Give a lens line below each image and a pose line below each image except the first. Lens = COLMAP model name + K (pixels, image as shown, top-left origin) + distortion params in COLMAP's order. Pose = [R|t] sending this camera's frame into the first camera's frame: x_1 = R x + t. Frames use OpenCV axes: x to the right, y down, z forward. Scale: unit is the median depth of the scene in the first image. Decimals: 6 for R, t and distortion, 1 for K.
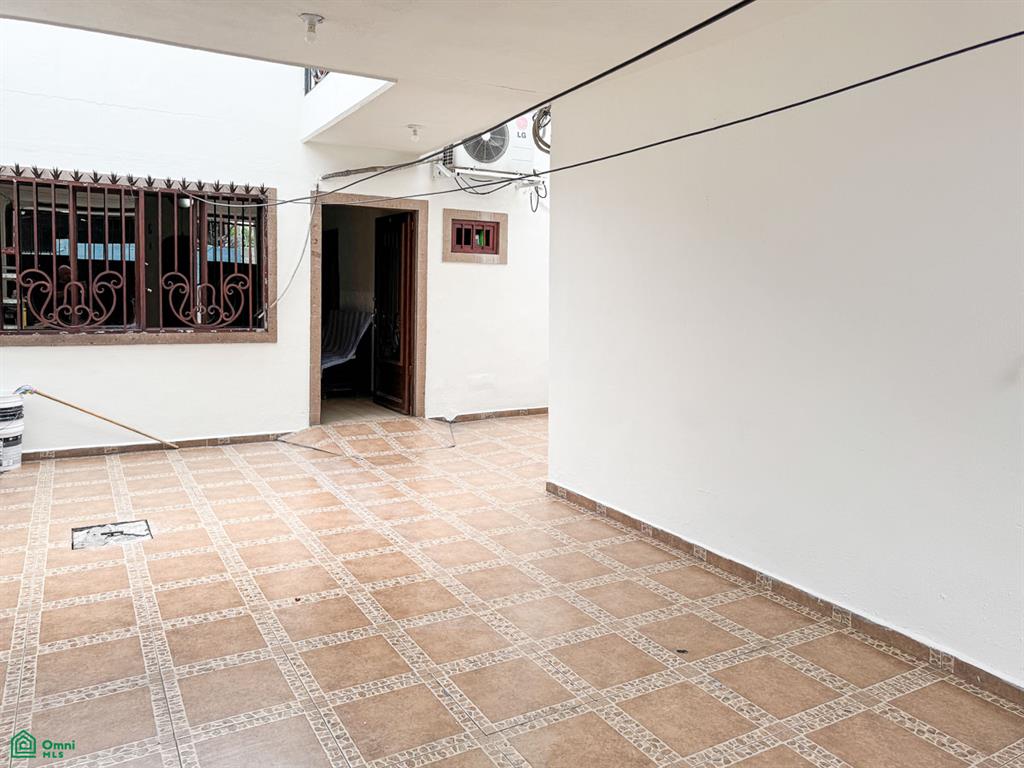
lens RADIAL K [[754.4, 0, 509.4], [0, 754.4, 330.7], [0, 0, 1]] dist [0.028343, -0.001727]
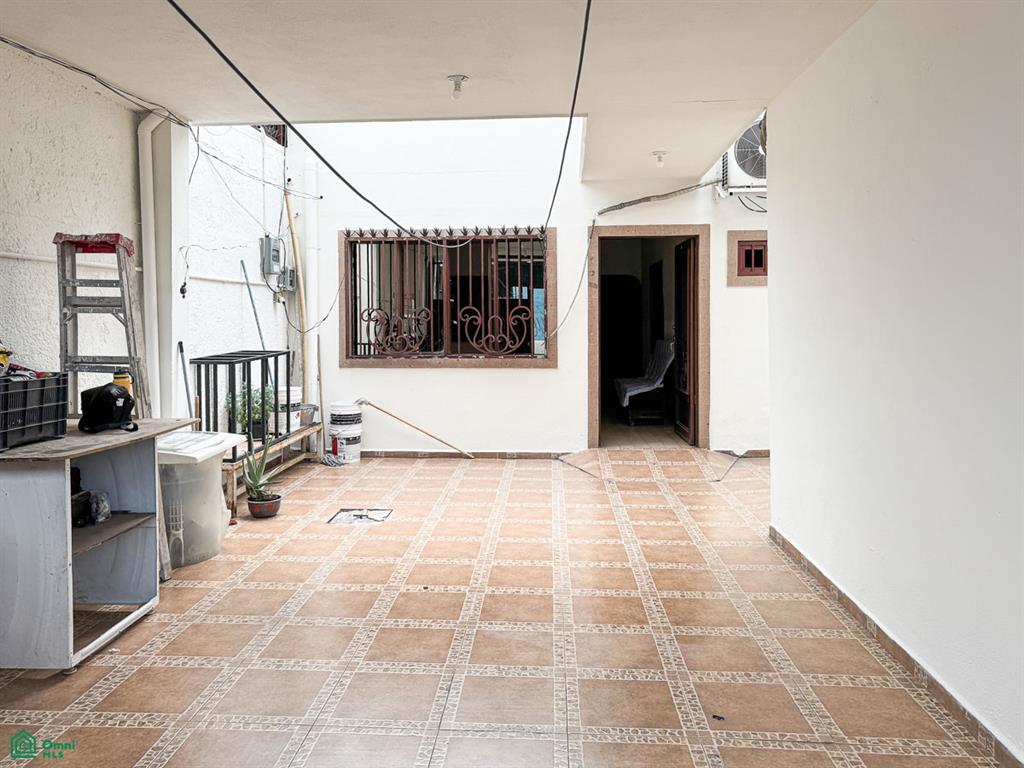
lens RADIAL K [[760.0, 0, 513.5], [0, 760.0, 333.1], [0, 0, 1]] dist [0.031070, 0.006787]
pose [[0.831820, -0.014752, -0.554849, 0.261994], [-0.009021, 0.999155, -0.040089, 0.010242], [0.554971, 0.038352, 0.830985, 0.061864]]
